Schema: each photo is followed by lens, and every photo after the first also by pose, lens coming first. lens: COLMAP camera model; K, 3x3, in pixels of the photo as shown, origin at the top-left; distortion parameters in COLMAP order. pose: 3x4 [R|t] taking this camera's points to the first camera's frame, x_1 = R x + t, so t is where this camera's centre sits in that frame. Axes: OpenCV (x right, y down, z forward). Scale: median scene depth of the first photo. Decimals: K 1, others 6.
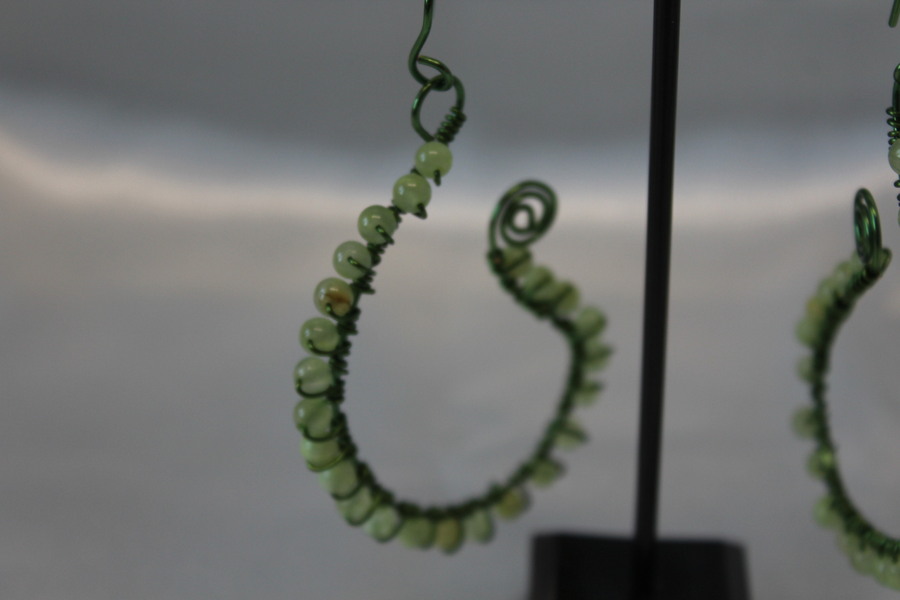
lens RADIAL K [[1299.6, 0, 645.9], [0, 1299.6, 299.9], [0, 0, 1]] dist [-0.090275, -0.054139]
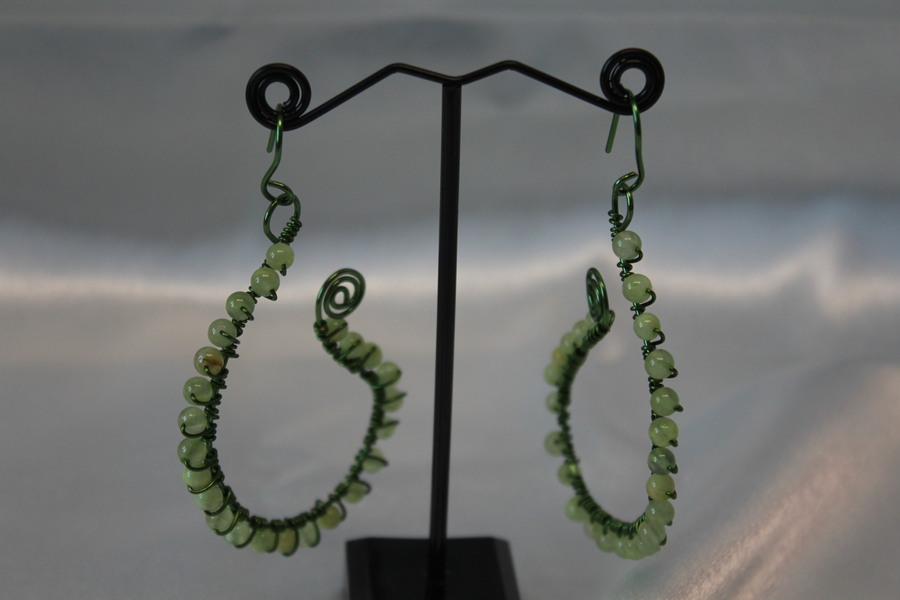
lens RADIAL K [[1425.5, 0, 450.0], [0, 1425.5, 300.0], [0, 0, 1]] dist [-0.101524, 0.020867]
pose [[0.994731, -0.032841, 0.097119, -0.127864], [0.036418, 0.998713, -0.035290, -0.004251], [-0.095835, 0.038641, 0.994647, -0.465886]]
